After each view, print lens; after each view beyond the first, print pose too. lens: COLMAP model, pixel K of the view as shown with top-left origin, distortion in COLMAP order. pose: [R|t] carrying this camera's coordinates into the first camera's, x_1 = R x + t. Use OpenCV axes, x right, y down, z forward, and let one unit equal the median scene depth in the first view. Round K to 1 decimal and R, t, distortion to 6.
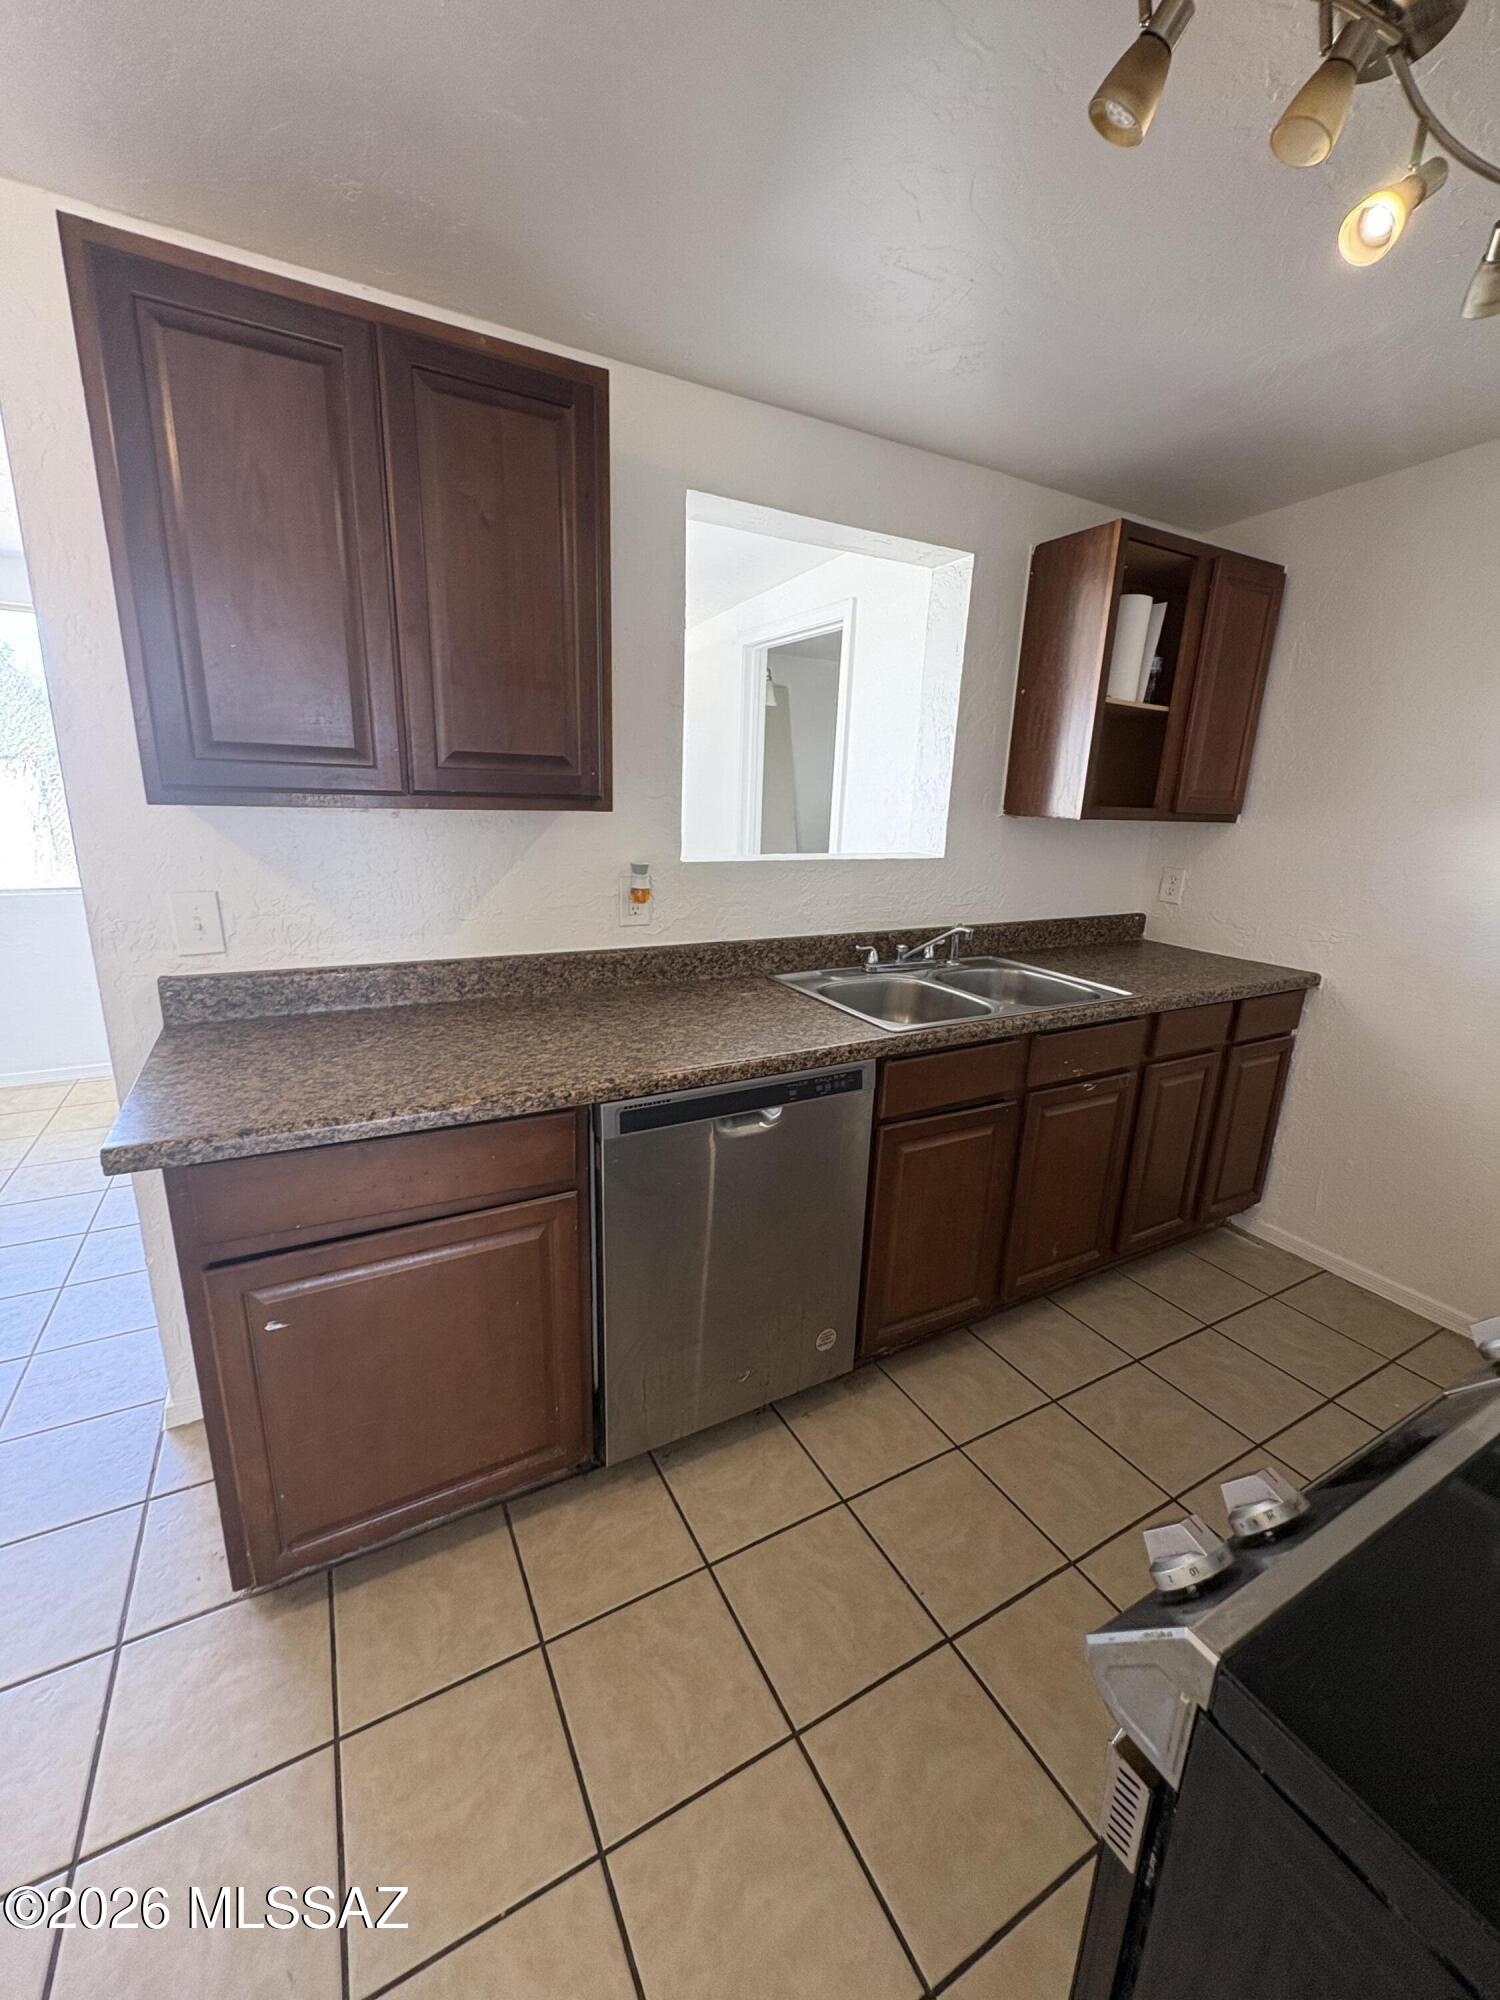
lens RADIAL K [[795.6, 0, 750.9], [0, 795.6, 992.1], [0, 0, 1]] dist [-0.000173, 0.000540]
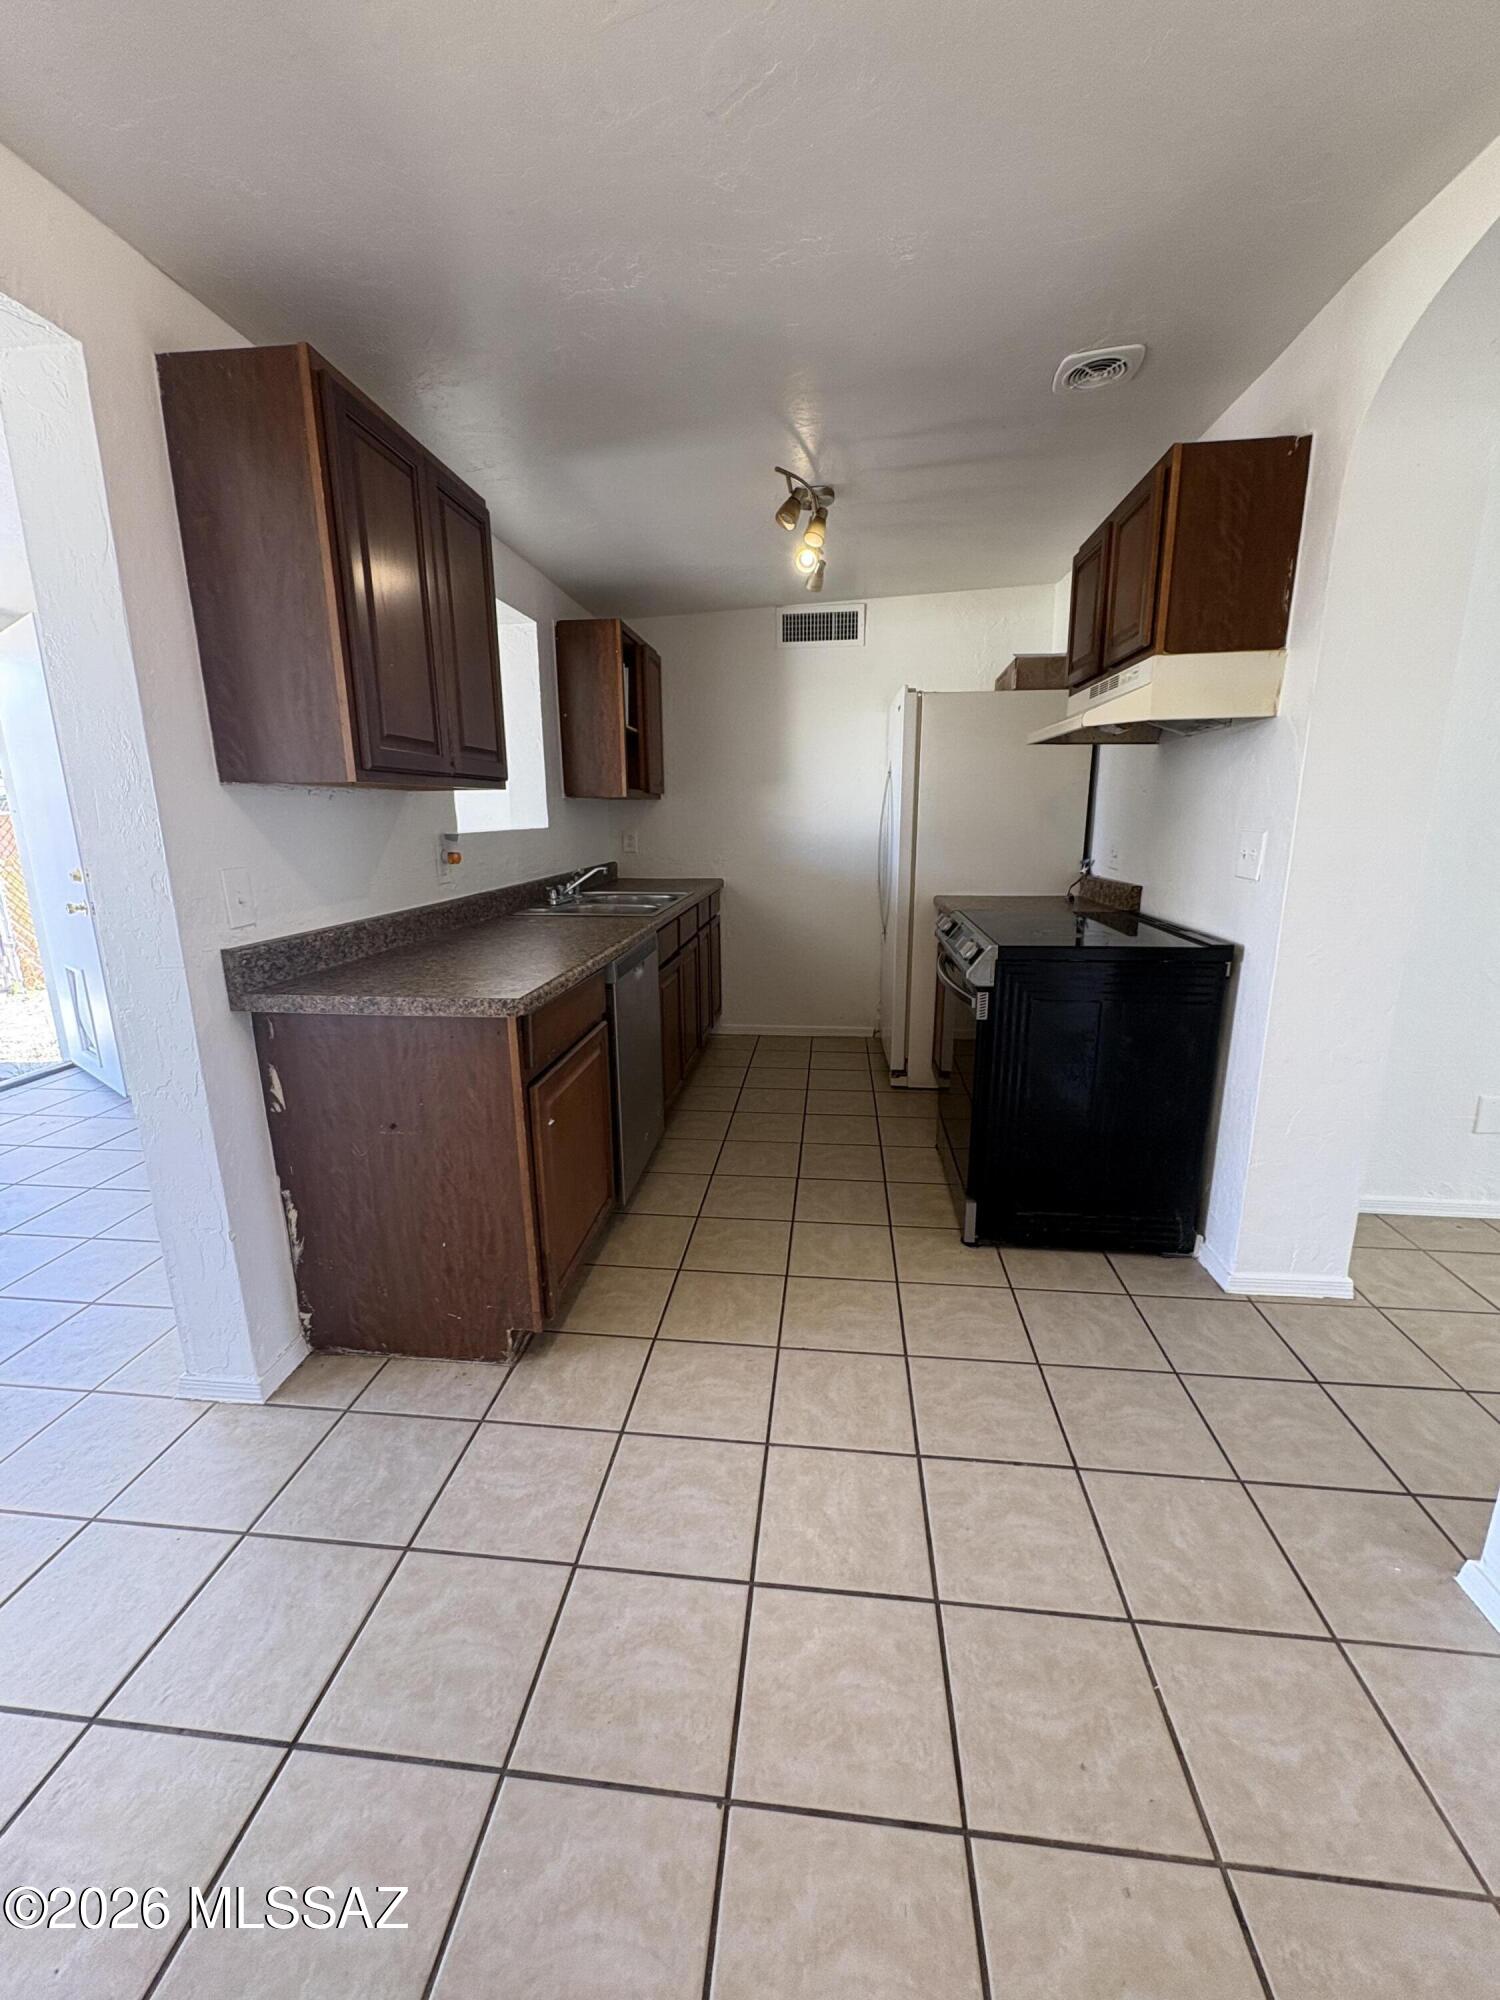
lens RADIAL K [[795.6, 0, 740.9], [0, 795.6, 998.2], [0, 0, 1]] dist [-0.000173, 0.000540]
pose [[0.577556, -0.228440, 0.783737, -1.047788], [0.238838, 0.965326, 0.105363, 0.084804], [-0.780631, 0.126333, 0.612090, -0.164478]]
